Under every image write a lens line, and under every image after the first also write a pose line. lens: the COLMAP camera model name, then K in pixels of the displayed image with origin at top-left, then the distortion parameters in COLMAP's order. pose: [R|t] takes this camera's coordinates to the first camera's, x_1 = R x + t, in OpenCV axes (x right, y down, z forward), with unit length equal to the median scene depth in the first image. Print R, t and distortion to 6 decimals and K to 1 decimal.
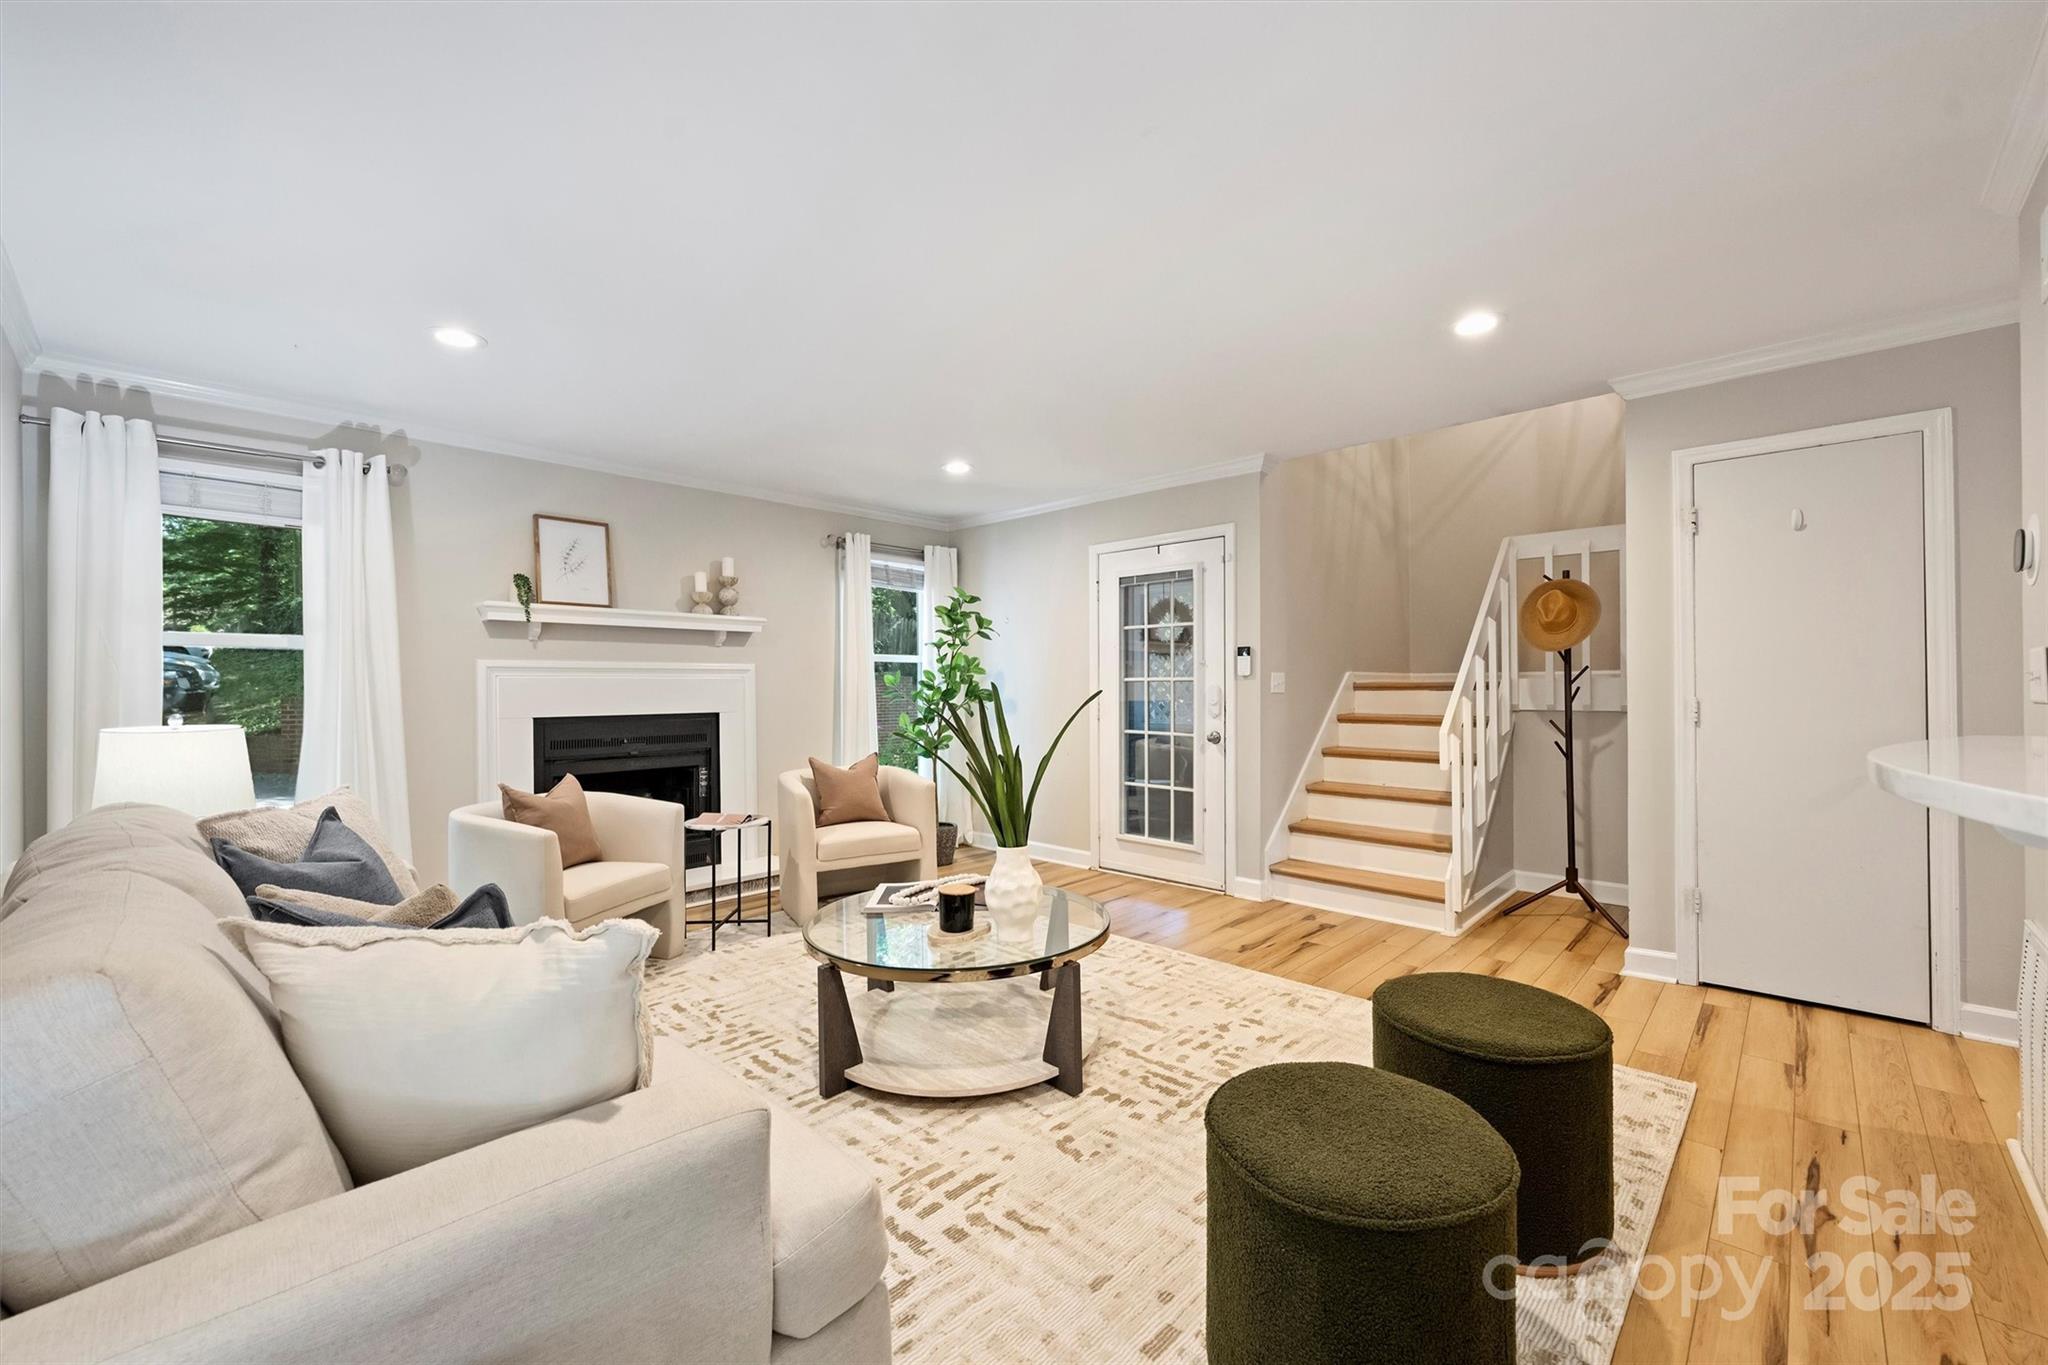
lens RADIAL K [[813.7, 0, 1015.6], [0, 813.7, 683.2], [0, 0, 1]] dist [-0.000780, 0.000012]
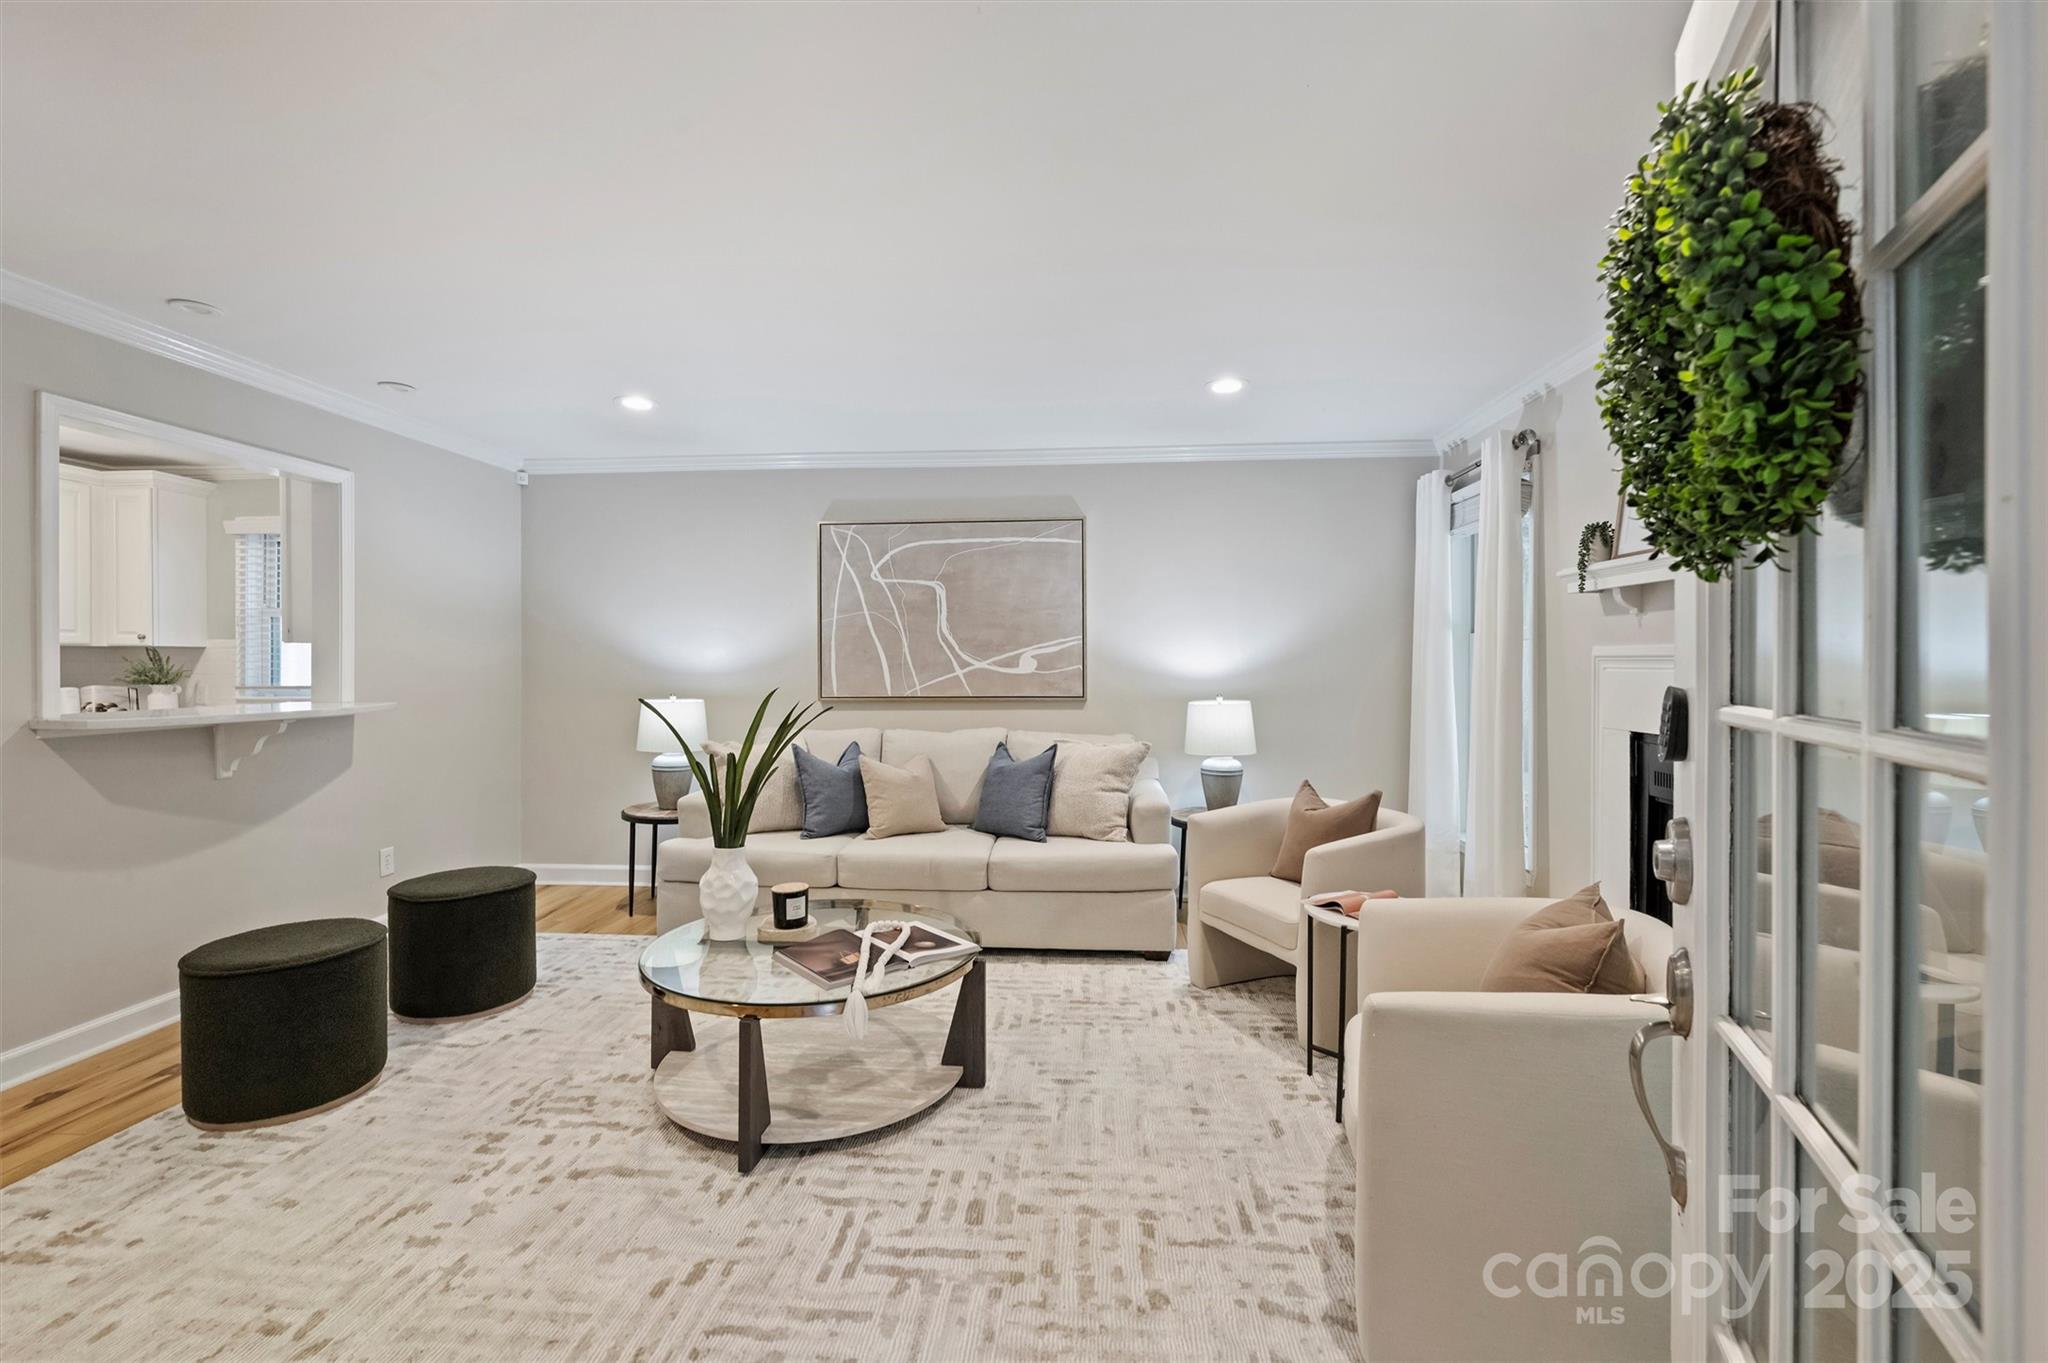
lens RADIAL K [[892.0, 0, 1023.8], [0, 892.0, 661.0], [0, 0, 1]] dist [-0.000550, 0.000009]
pose [[-0.772842, 0.005316, -0.634576, 0.256186], [0.005635, 0.999983, 0.001514, -0.019250], [0.634573, -0.002406, -0.772859, 1.274198]]
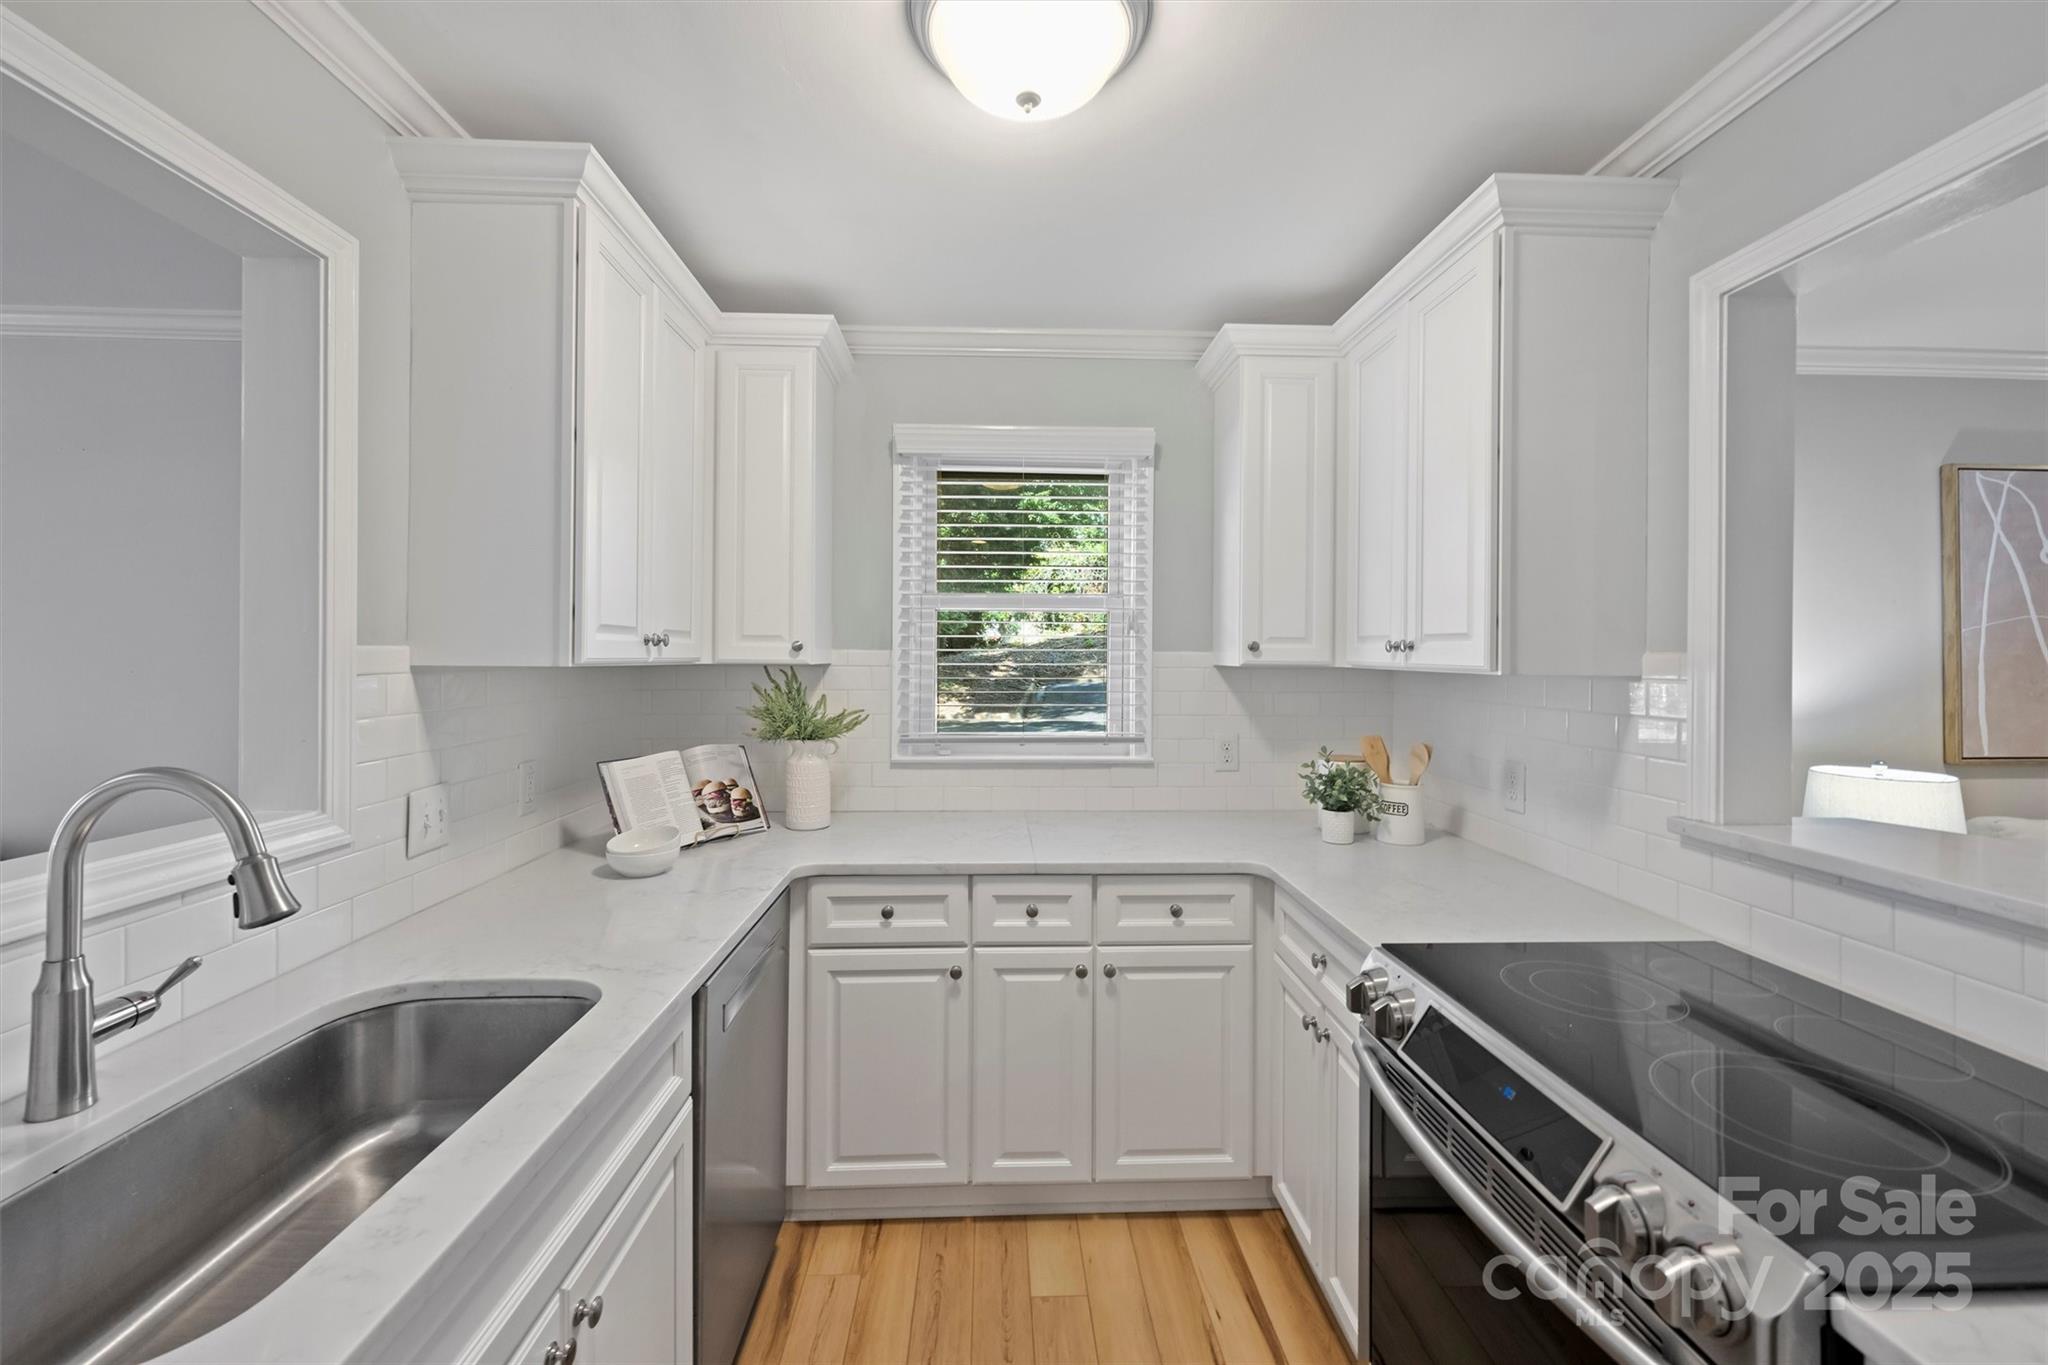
lens RADIAL K [[892.0, 0, 1023.8], [0, 892.0, 662.0], [0, 0, 1]] dist [-0.000550, 0.000009]
pose [[-0.684102, 0.008545, -0.729336, 0.749230], [-0.001560, 0.999912, 0.013179, -0.054912], [0.729384, 0.010153, -0.684029, 0.116969]]
